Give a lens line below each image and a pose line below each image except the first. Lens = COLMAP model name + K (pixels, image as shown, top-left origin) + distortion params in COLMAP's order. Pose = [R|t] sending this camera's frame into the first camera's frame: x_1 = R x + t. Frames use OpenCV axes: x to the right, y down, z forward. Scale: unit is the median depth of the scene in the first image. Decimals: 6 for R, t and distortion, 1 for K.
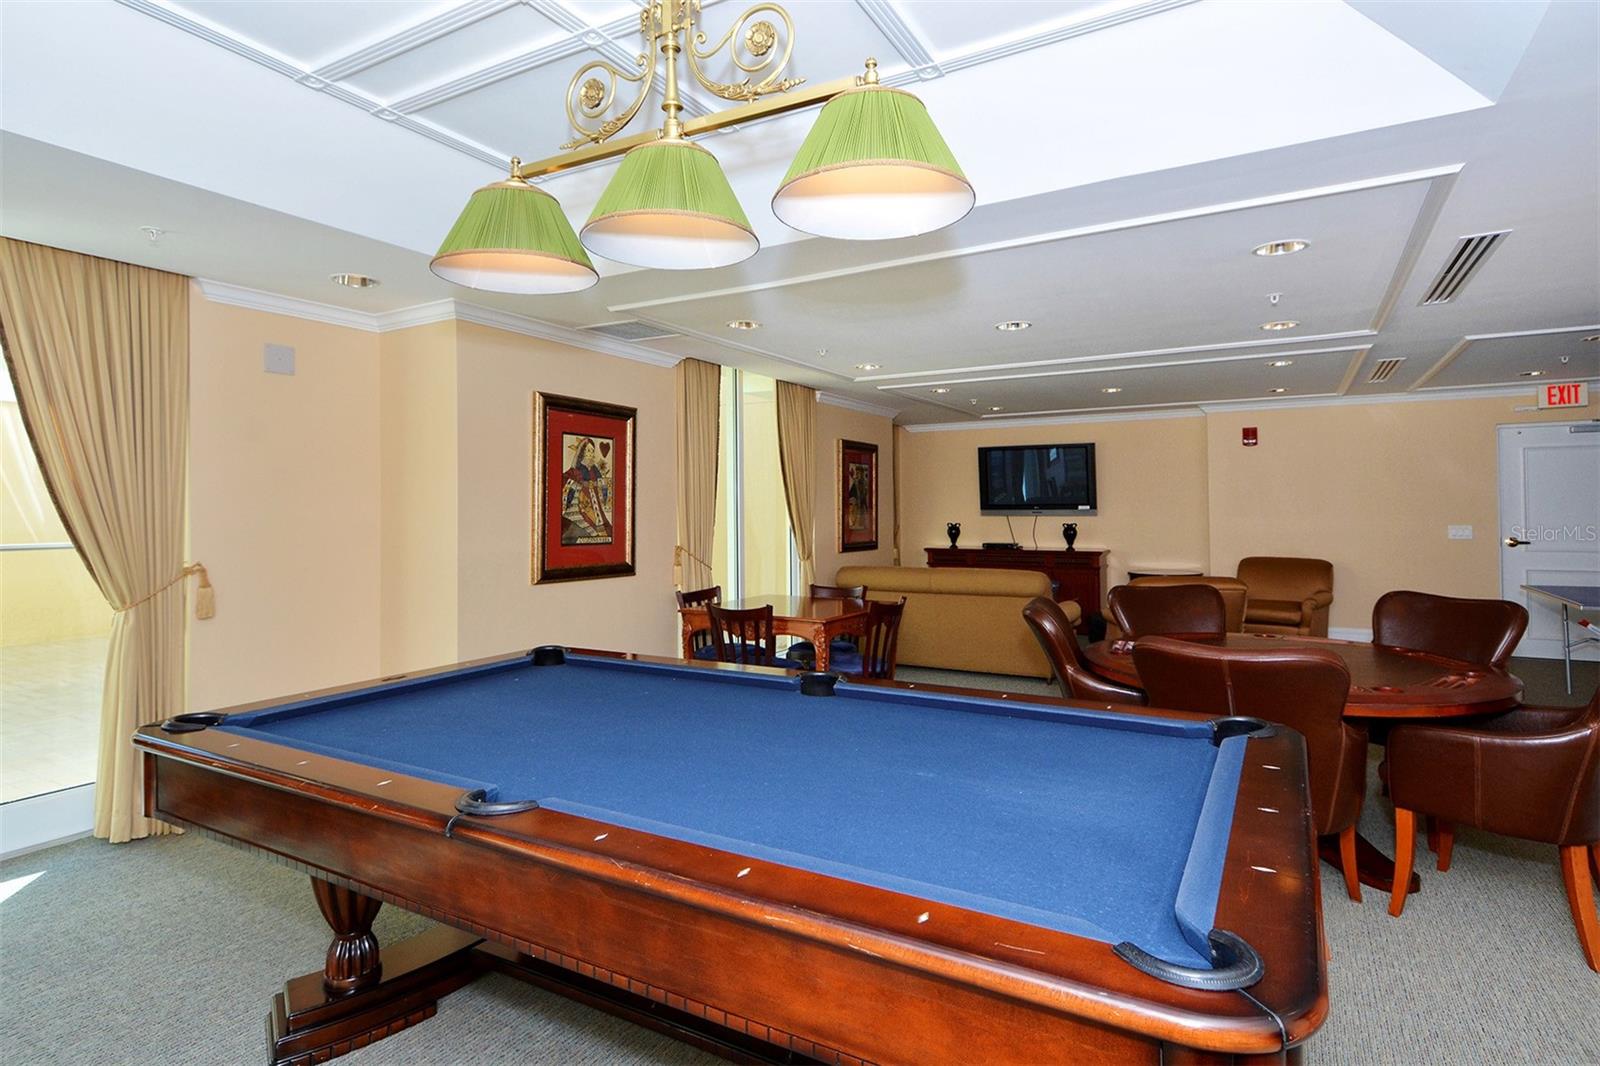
lens RADIAL K [[839.7, 0, 803.0], [0, 839.7, 504.5], [0, 0, 1]] dist [0.001356, 0.000131]
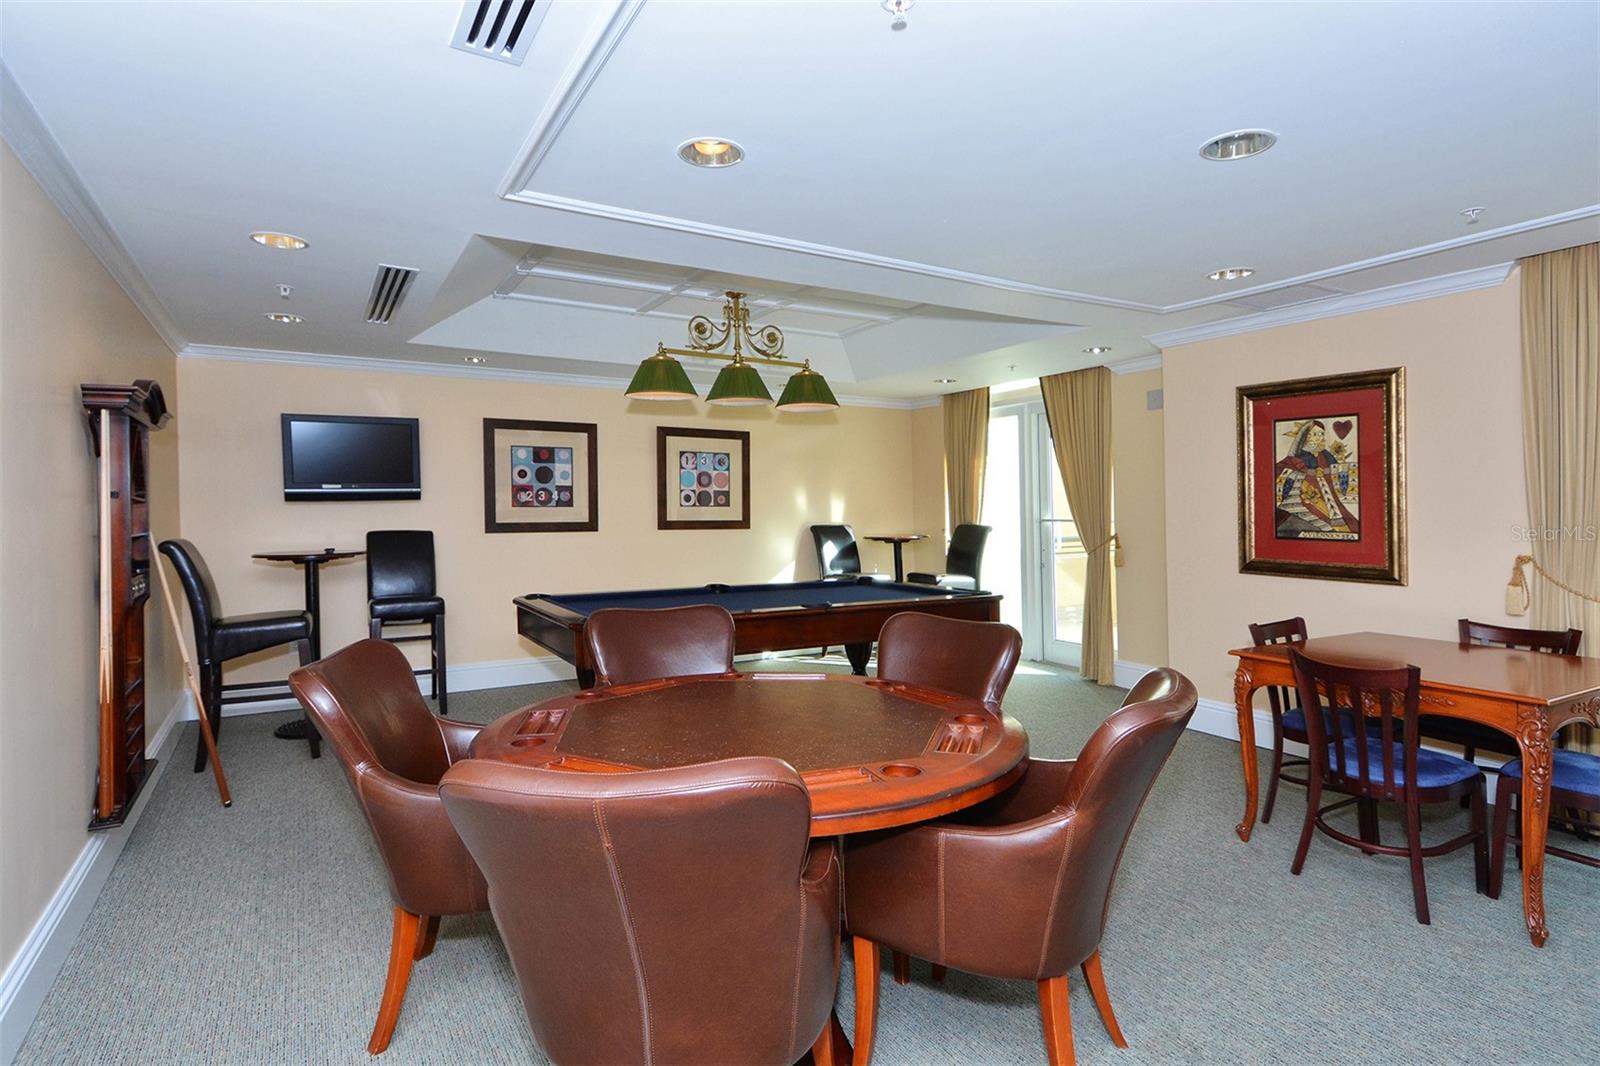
lens RADIAL K [[839.7, 0, 803.0], [0, 839.7, 504.5], [0, 0, 1]] dist [0.001356, 0.000131]
pose [[-0.495844, 0.006951, -0.868384, 0.792579], [0.012684, 0.999919, 0.000762, 0.002594], [0.868319, -0.010636, -0.495892, 0.974478]]
